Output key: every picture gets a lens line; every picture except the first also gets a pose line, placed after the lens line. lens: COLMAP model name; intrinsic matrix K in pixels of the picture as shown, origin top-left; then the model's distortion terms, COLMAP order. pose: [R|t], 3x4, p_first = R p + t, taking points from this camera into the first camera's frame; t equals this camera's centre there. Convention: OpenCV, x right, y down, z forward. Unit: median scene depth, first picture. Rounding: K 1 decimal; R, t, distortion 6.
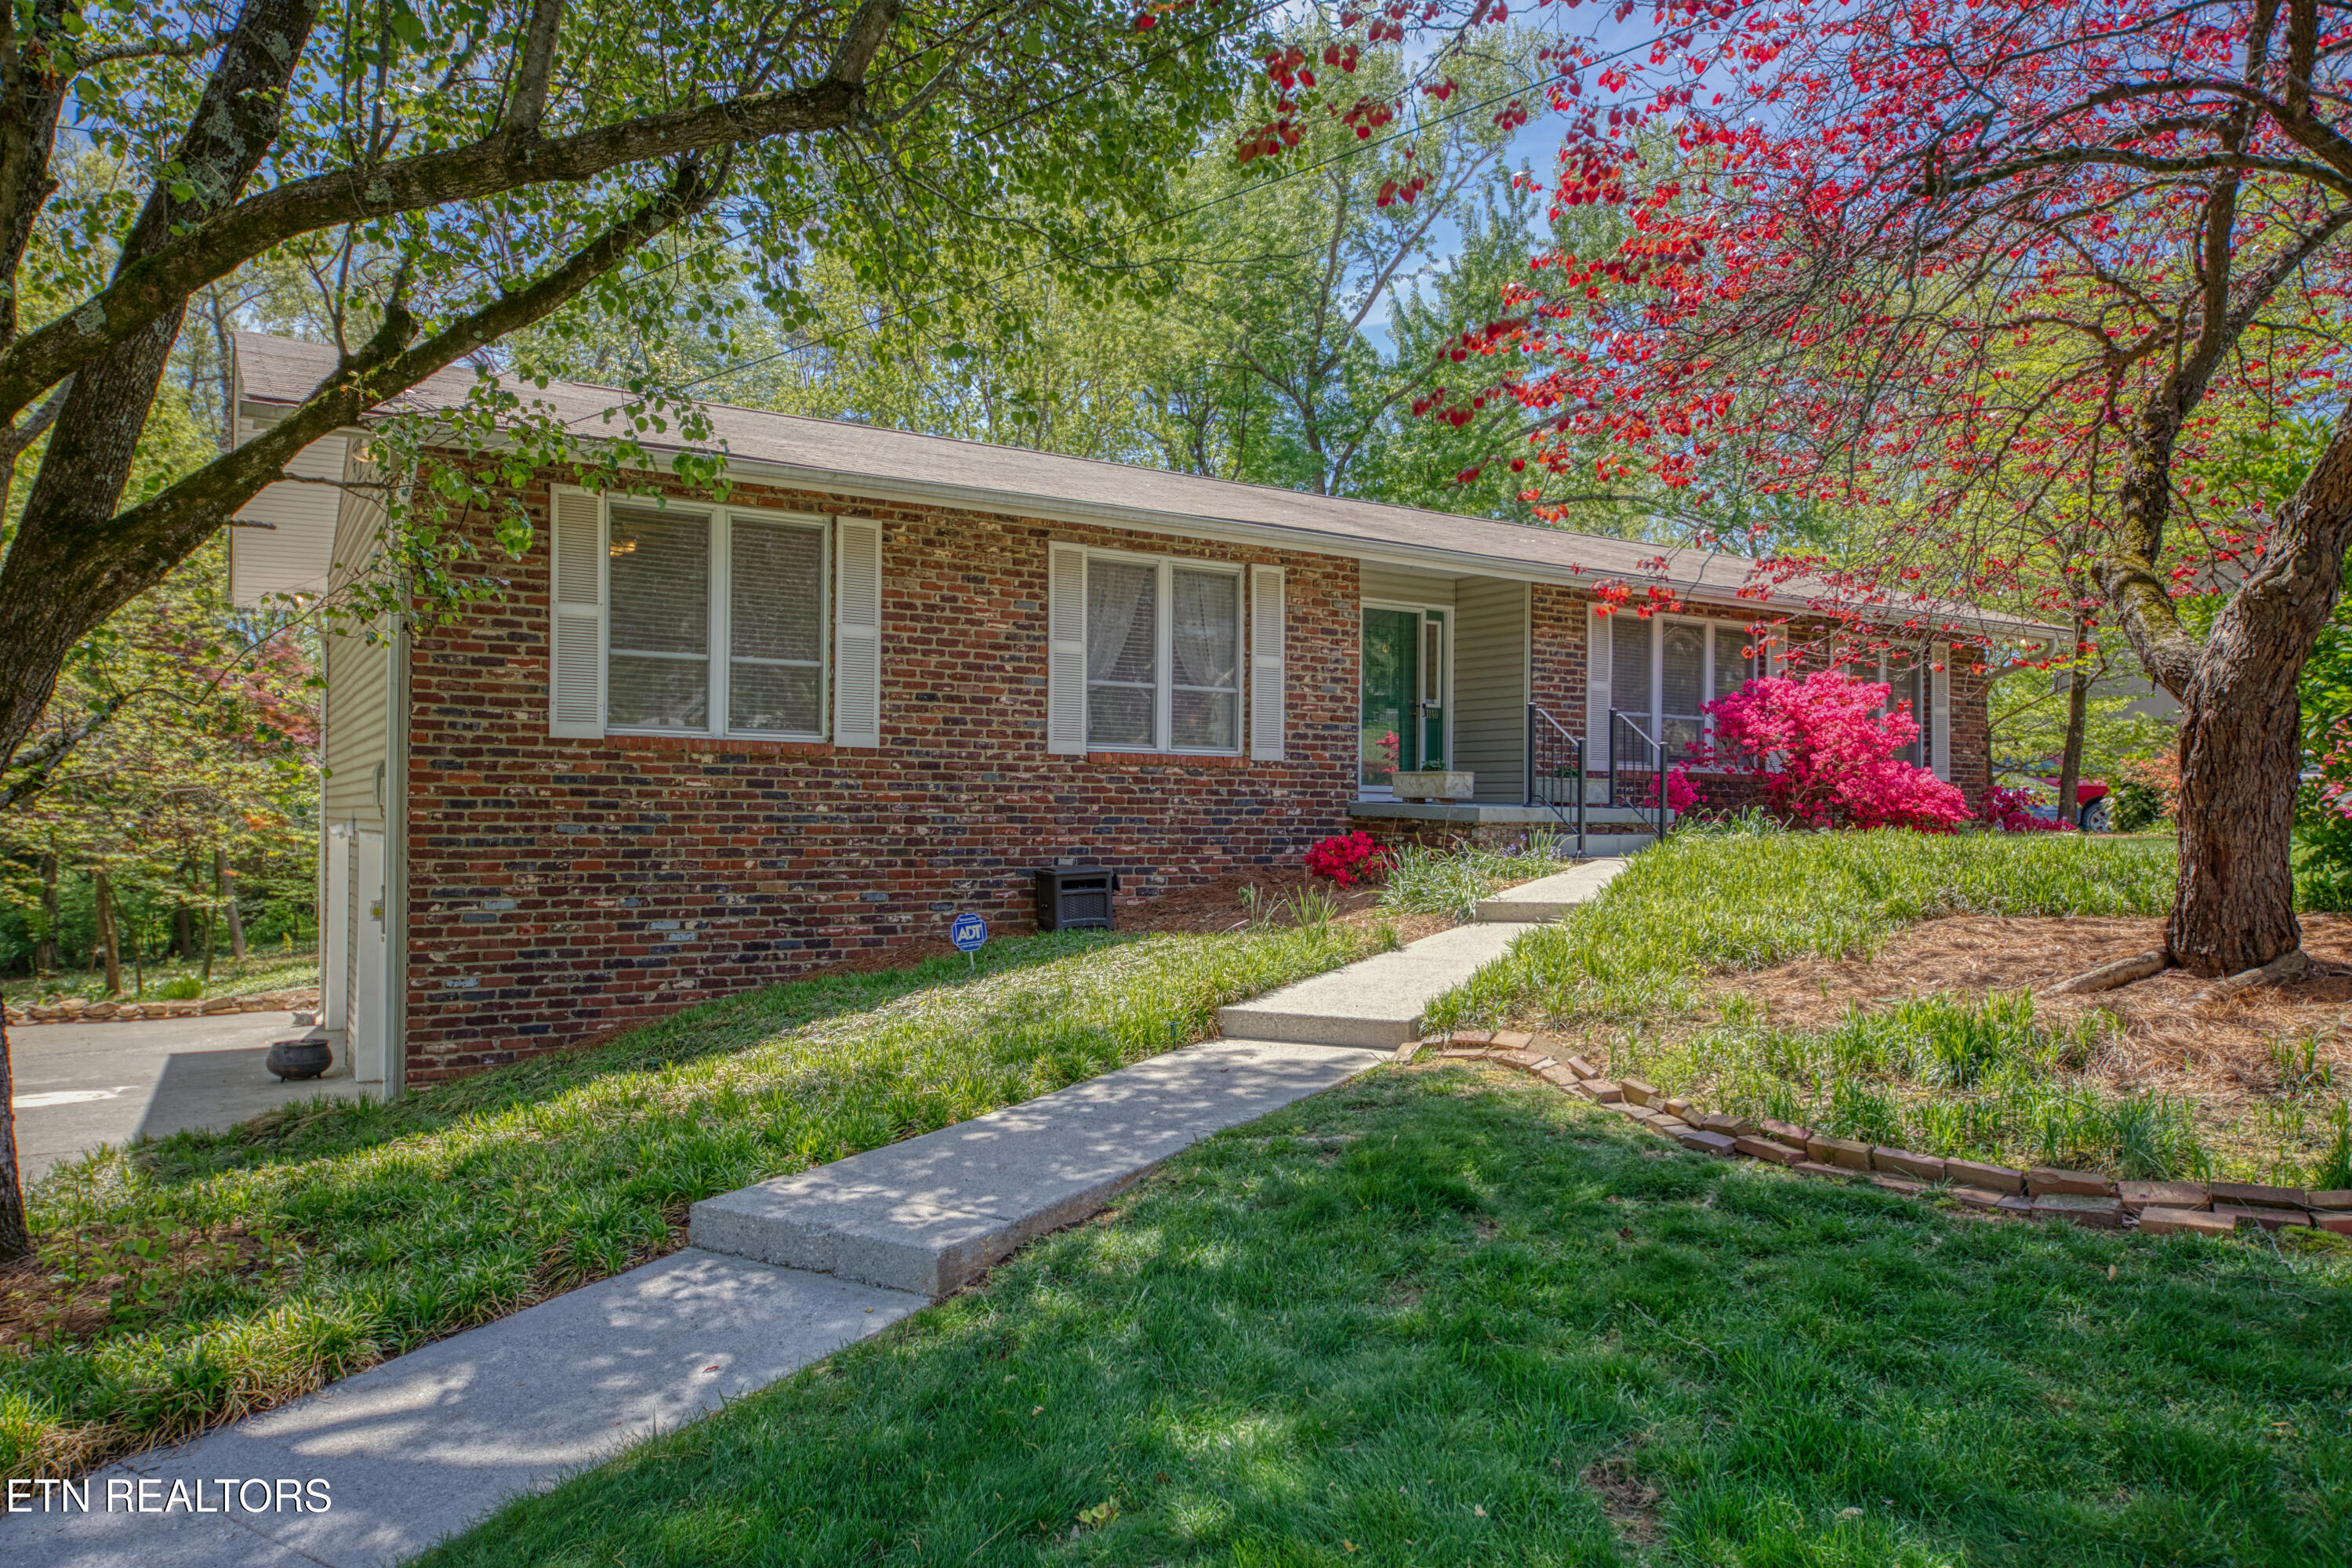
lens RADIAL K [[1582.3, 0, 1252.5], [0, 1582.3, 778.9], [0, 0, 1]] dist [0.002060, 0.007798]
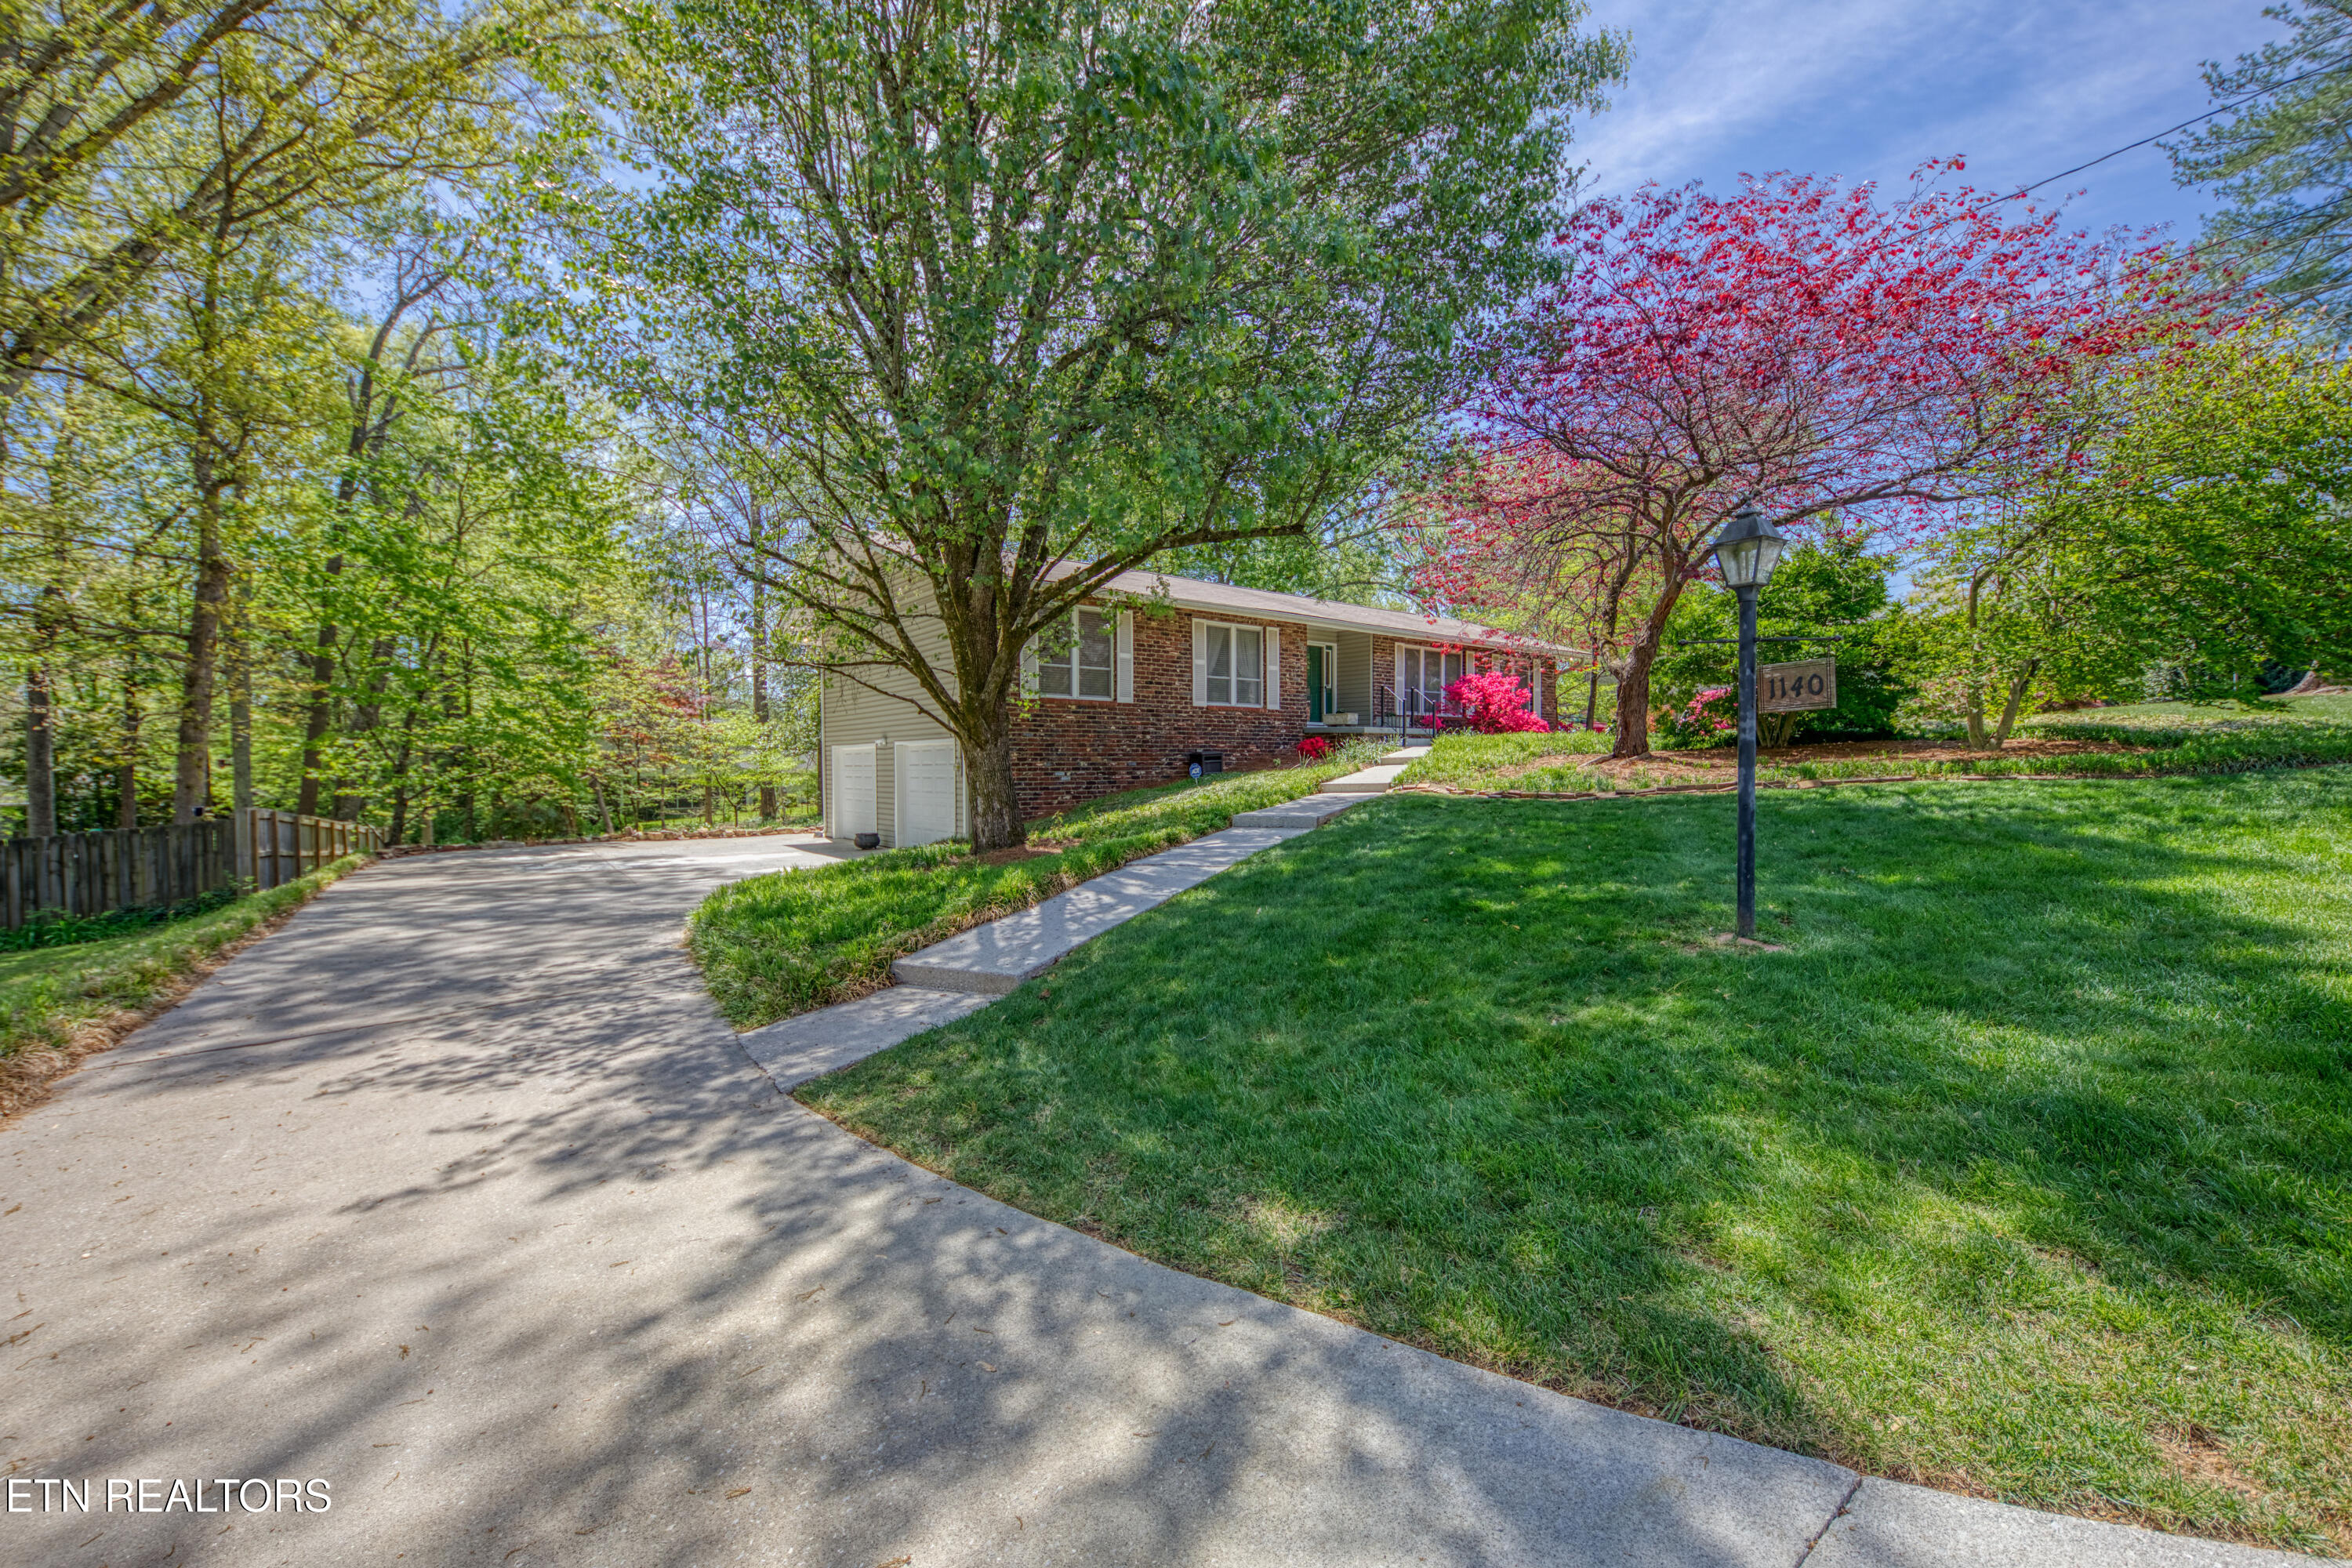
lens RADIAL K [[944.1, 0, 1259.3], [0, 944.1, 772.7], [0, 0, 1]] dist [0.000076, -0.000004]
pose [[0.990501, -0.014792, 0.136704, -0.214719], [0.009566, 0.999201, 0.038804, 0.029270], [-0.137169, -0.037128, 0.989852, -0.427282]]
